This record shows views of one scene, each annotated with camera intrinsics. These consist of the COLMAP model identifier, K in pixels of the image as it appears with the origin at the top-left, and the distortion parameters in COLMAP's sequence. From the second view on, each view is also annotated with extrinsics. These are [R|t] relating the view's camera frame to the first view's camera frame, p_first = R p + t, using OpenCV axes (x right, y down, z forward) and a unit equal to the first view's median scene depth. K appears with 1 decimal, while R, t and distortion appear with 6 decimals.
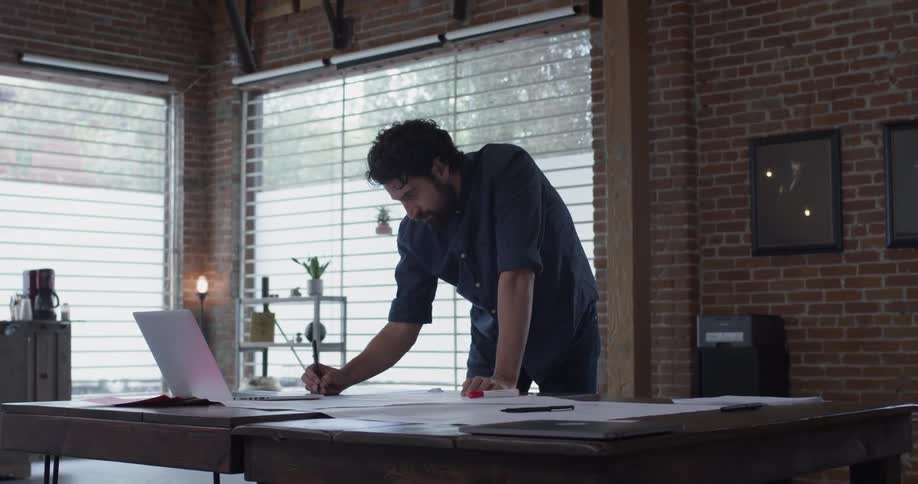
lens RADIAL K [[1298.5, 0, 459.0], [0, 1298.5, 242.0], [0, 0, 1]] dist [-0.086852, 0.065299]
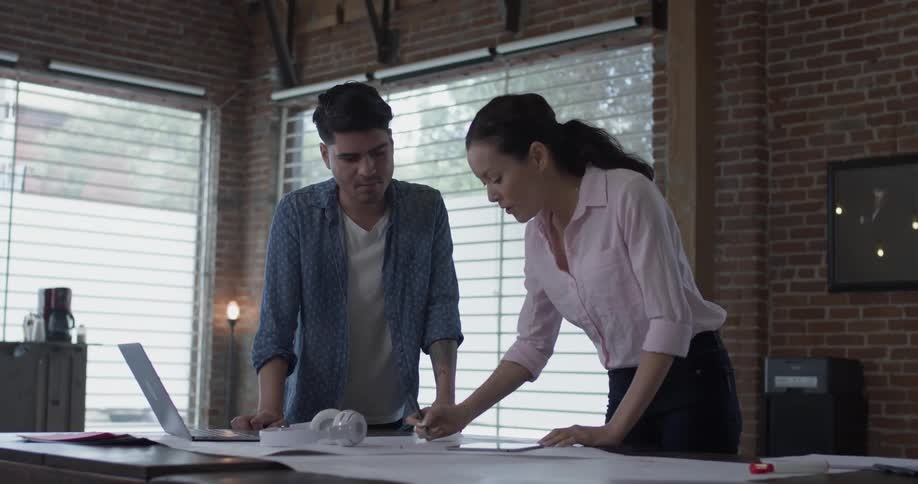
lens RADIAL K [[1298.5, 0, 459.0], [0, 1298.5, 242.0], [0, 0, 1]] dist [-0.086852, 0.065299]
pose [[0.998699, 0.025514, -0.044144, 0.006960], [-0.026798, 0.999227, -0.028746, 0.006458], [0.043377, 0.029891, 0.998612, 0.070843]]
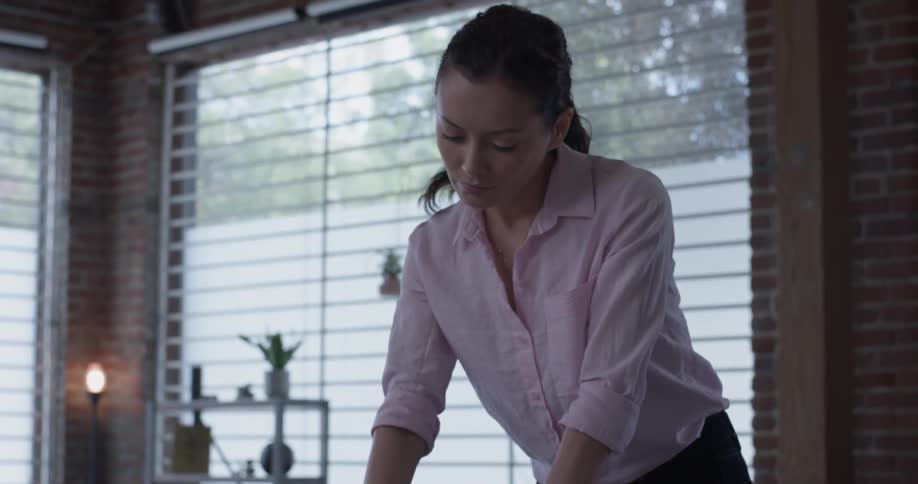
lens RADIAL K [[1873.6, 0, 459.0], [0, 1873.6, 242.0], [0, 0, 1]] dist [-0.118911, -0.123278]
pose [[0.999613, 0.005118, -0.027361, -0.003509], [-0.006298, 0.999046, -0.043216, 0.006249], [0.027114, 0.043371, 0.998691, 0.136401]]
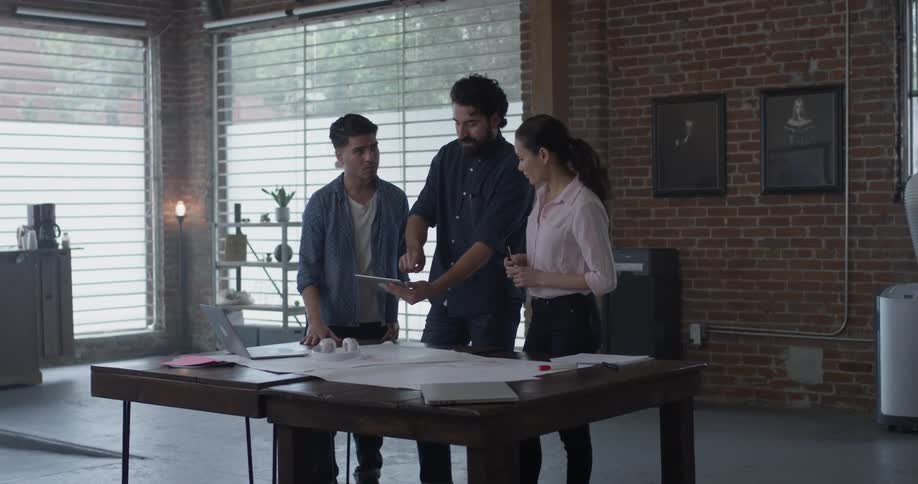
lens RADIAL K [[1298.5, 0, 459.0], [0, 1298.5, 242.0], [0, 0, 1]] dist [-0.086852, 0.065299]
pose [[0.999328, -0.007401, 0.035905, 0.003396], [0.004007, 0.995593, 0.093698, -0.047198], [-0.036441, -0.093491, 0.994953, -0.145452]]
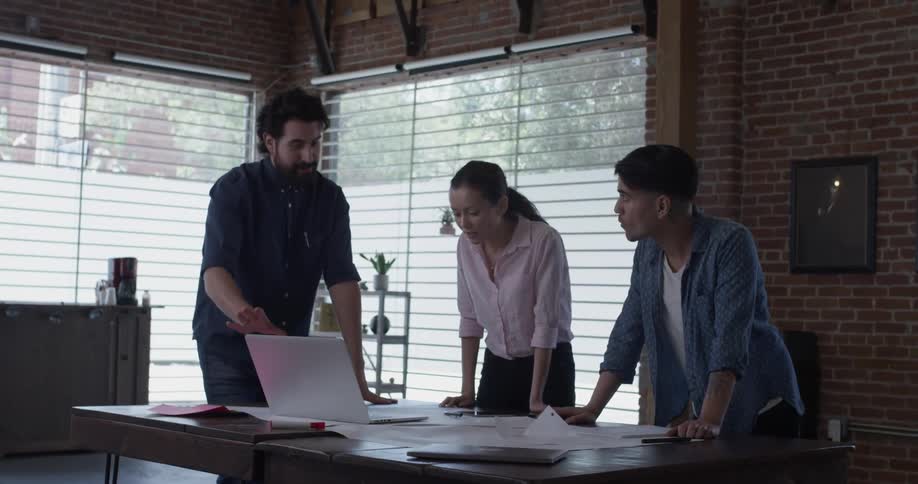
lens RADIAL K [[1298.5, 0, 459.0], [0, 1298.5, 242.0], [0, 0, 1]] dist [-0.086852, 0.065299]
pose [[0.997050, 0.035042, -0.068290, 0.023265], [-0.033934, 0.999274, 0.017309, -0.018282], [0.068847, -0.014940, 0.997515, -0.047836]]
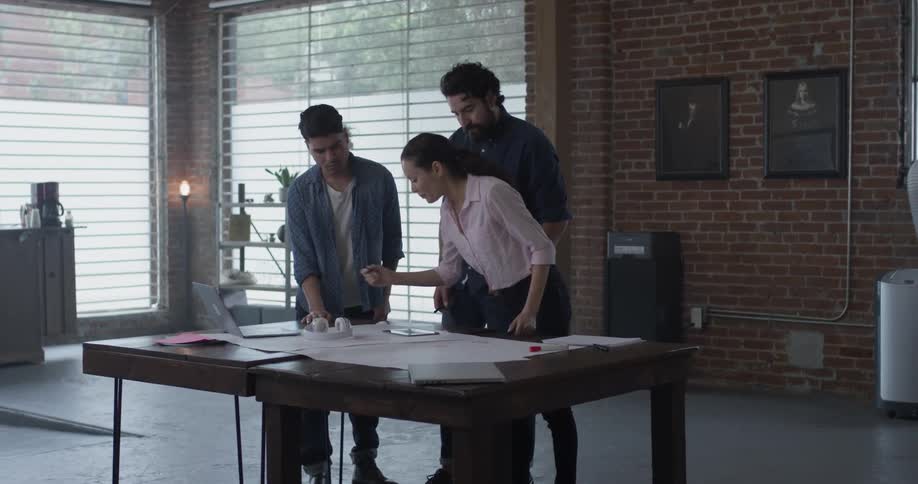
lens RADIAL K [[1298.5, 0, 459.0], [0, 1298.5, 242.0], [0, 0, 1]] dist [-0.086852, 0.065299]
pose [[0.999613, 0.000693, 0.027819, 0.009757], [-0.003664, 0.994265, 0.106884, -0.046210], [-0.027585, -0.106945, 0.993882, -0.144533]]
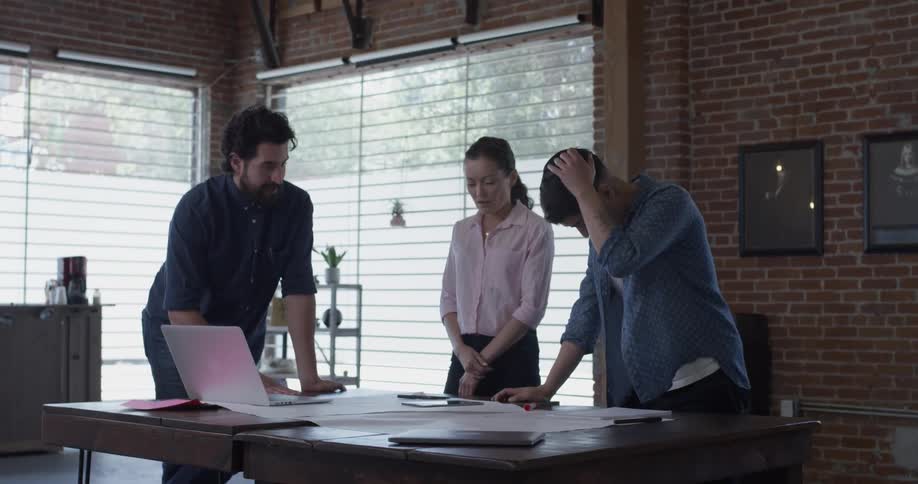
lens RADIAL K [[1298.5, 0, 459.0], [0, 1298.5, 242.0], [0, 0, 1]] dist [-0.086852, 0.065299]
pose [[0.999643, 0.013553, -0.023032, 0.016057], [-0.013042, 0.999668, 0.022209, -0.017087], [0.023325, -0.021901, 0.999488, -0.051982]]
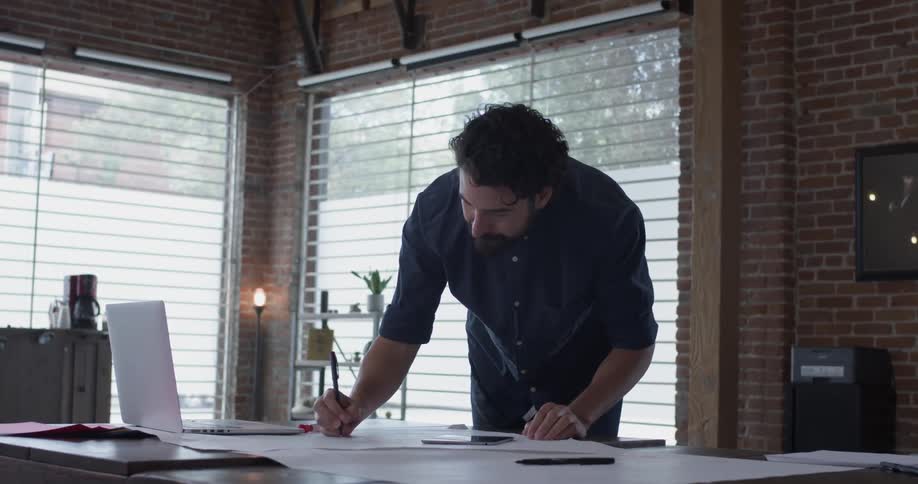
lens RADIAL K [[1298.5, 0, 459.0], [0, 1298.5, 242.0], [0, 0, 1]] dist [-0.086852, 0.065299]
pose [[0.997083, 0.026471, -0.071584, 0.013945], [-0.027786, 0.999462, -0.017440, 0.005592], [0.071083, 0.019378, 0.997282, 0.076990]]
